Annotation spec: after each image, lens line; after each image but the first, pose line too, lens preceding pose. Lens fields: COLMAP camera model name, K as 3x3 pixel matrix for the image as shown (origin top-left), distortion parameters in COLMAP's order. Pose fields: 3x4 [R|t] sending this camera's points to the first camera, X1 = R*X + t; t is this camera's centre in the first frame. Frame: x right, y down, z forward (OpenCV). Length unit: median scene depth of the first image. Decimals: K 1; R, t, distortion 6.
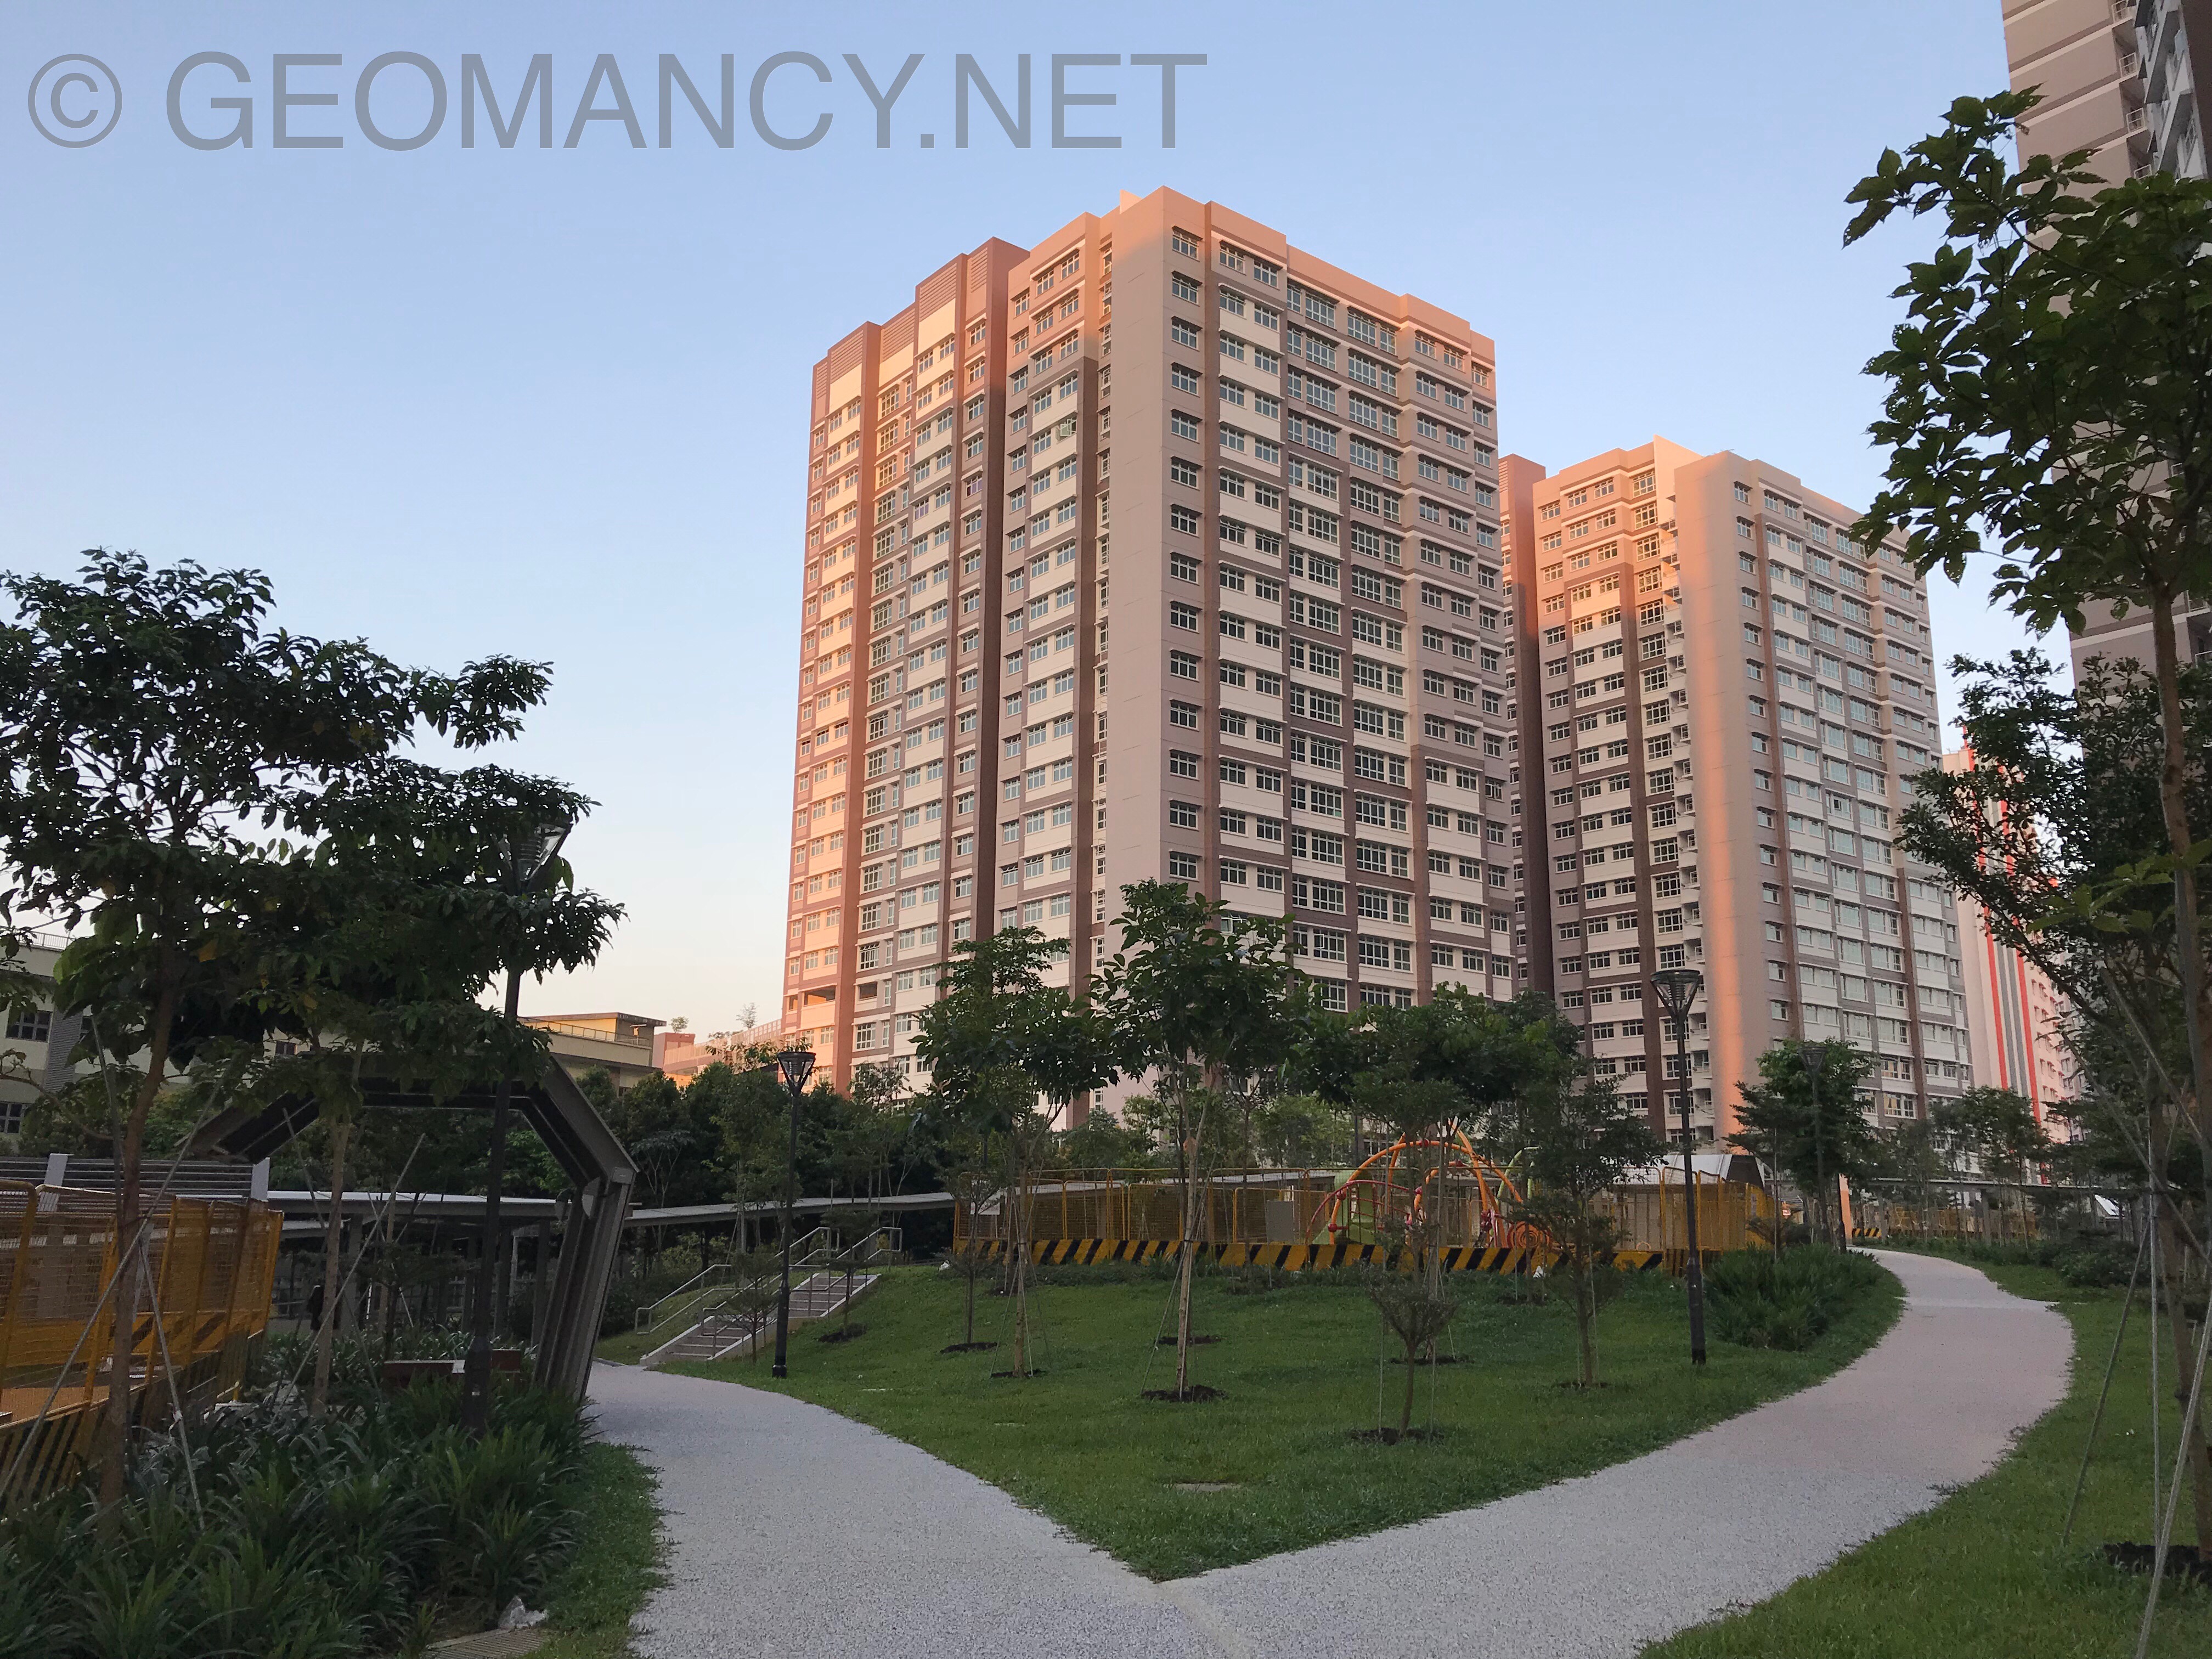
lens RADIAL K [[1802.9, 0, 1102.7], [0, 1802.9, 834.8], [0, 0, 1]] dist [-0.010796, -0.014108]
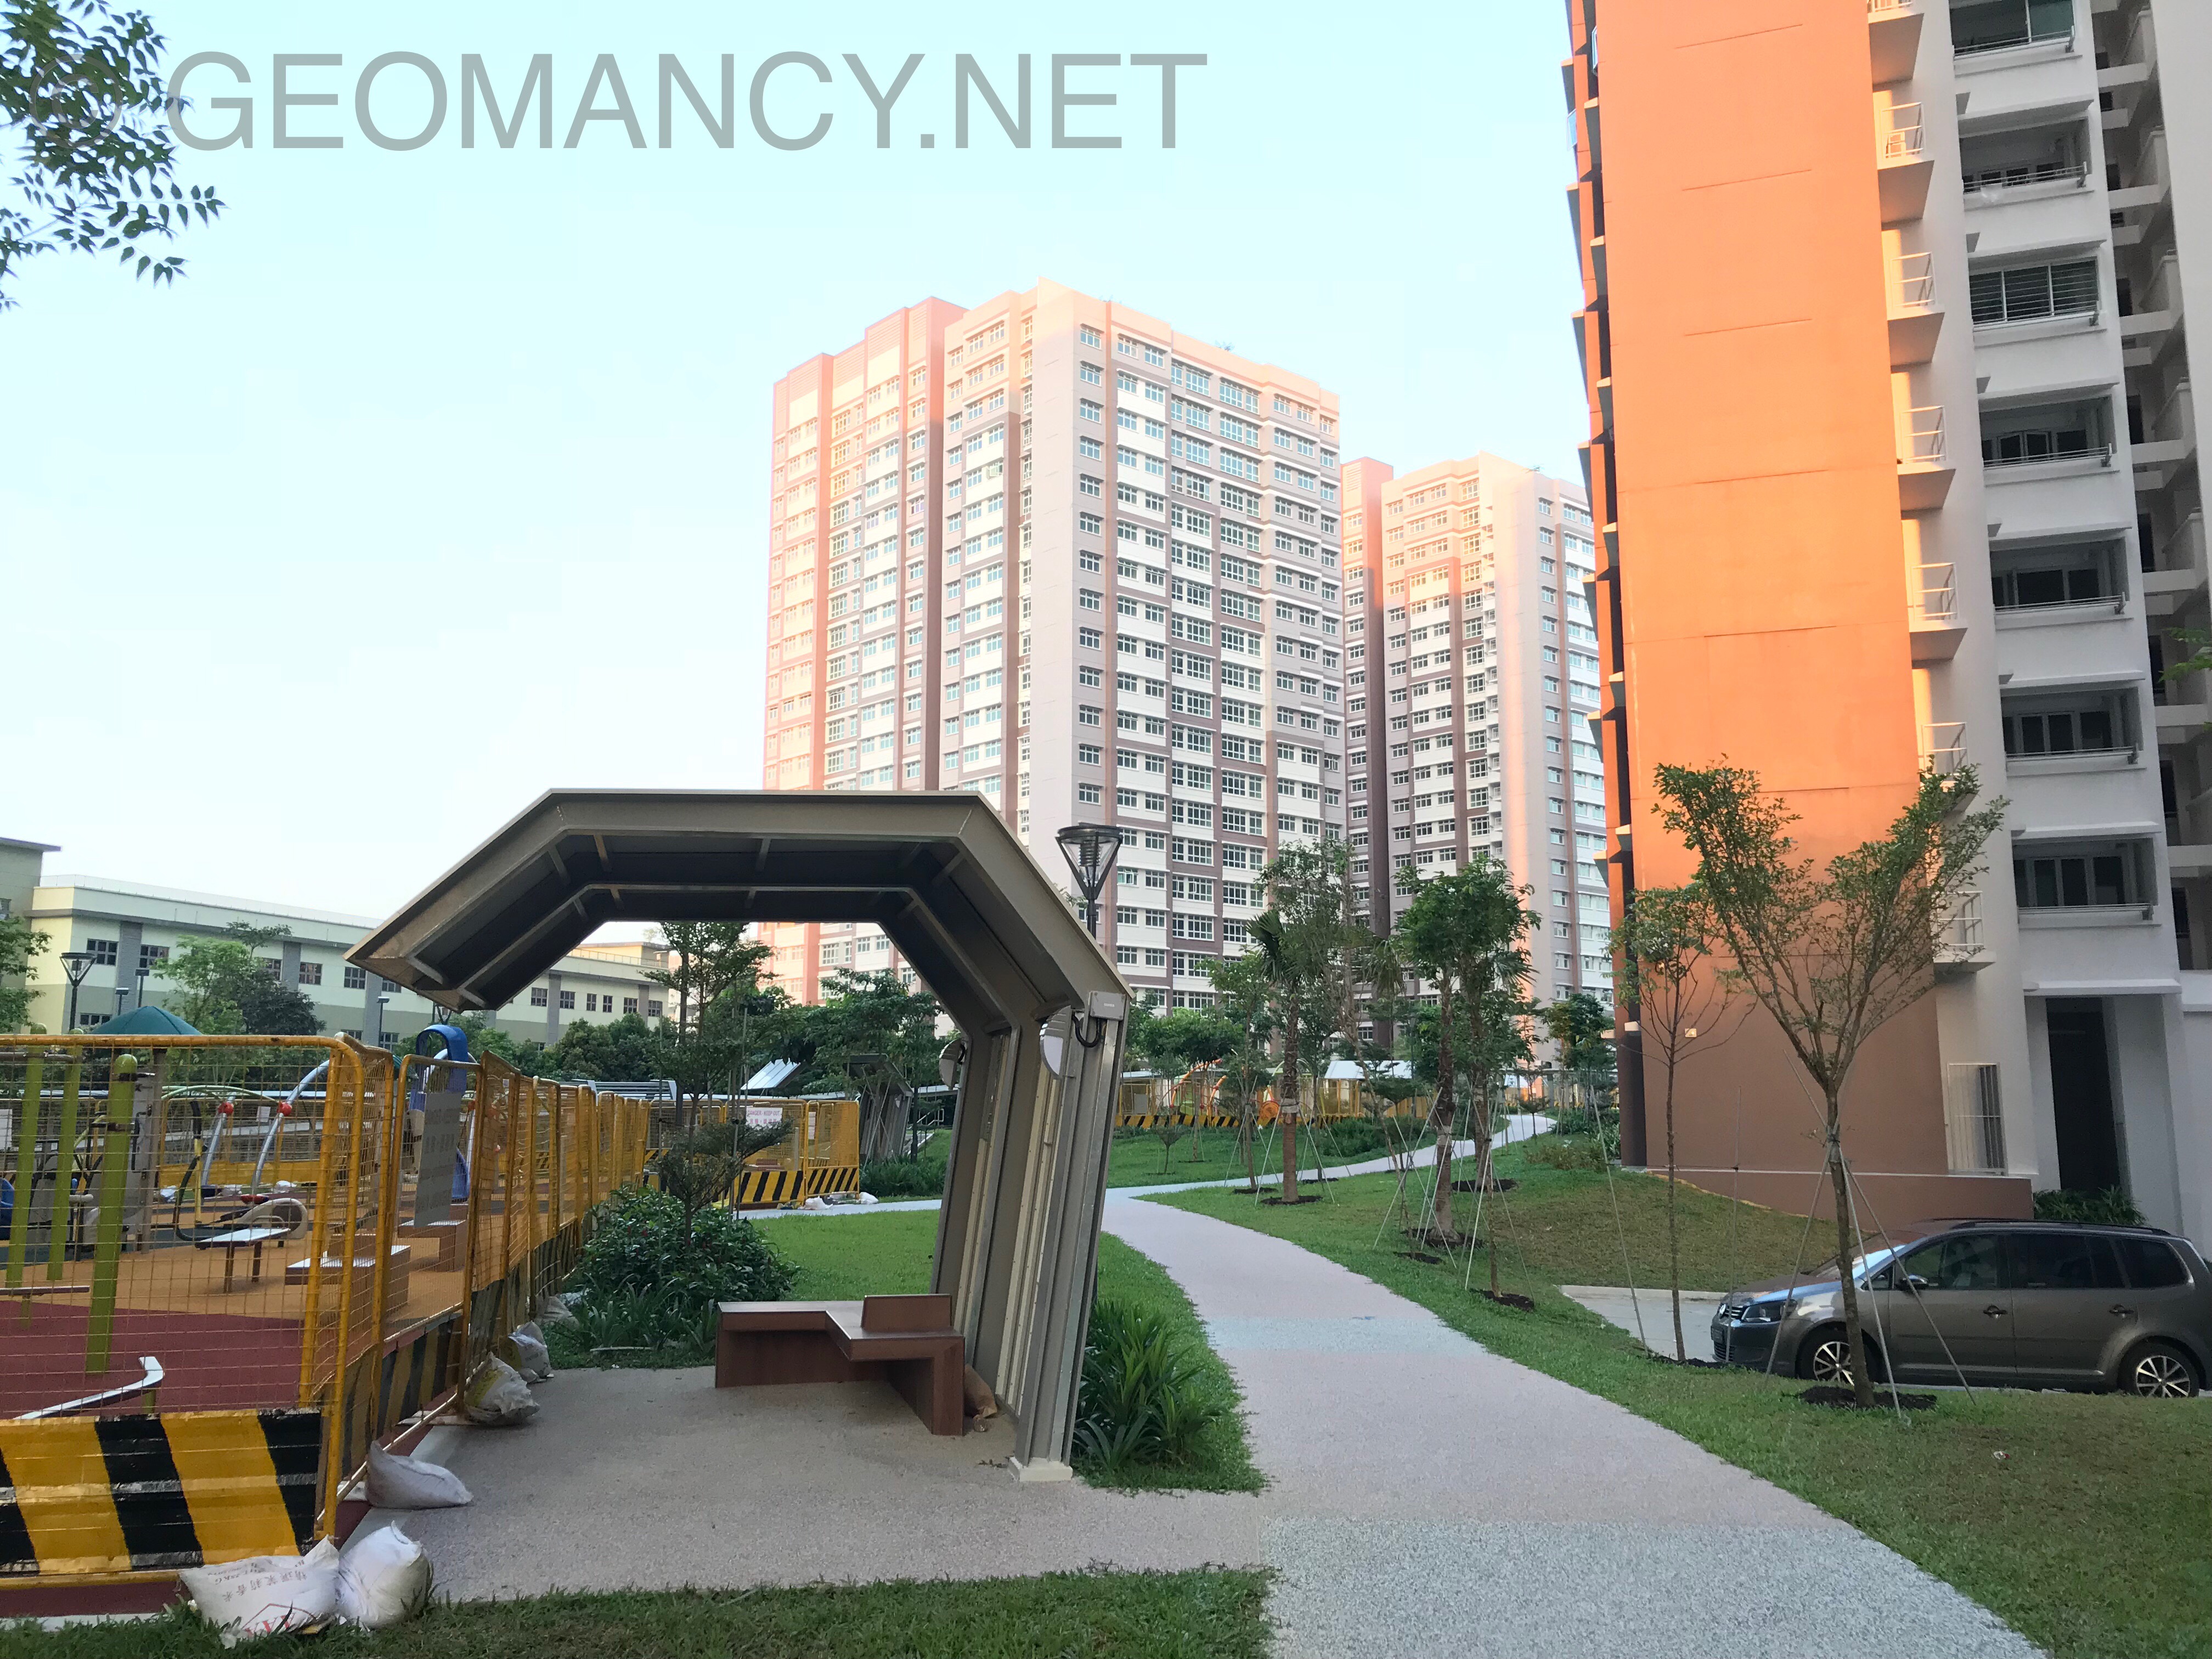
lens RADIAL K [[1802.9, 0, 1107.1], [0, 1802.9, 827.7], [0, 0, 1]] dist [-0.010796, -0.014108]
pose [[0.998374, -0.001737, 0.056985, -0.013736], [-0.001858, 0.998013, 0.062978, -0.056404], [-0.056981, -0.062981, 0.996387, -0.251845]]
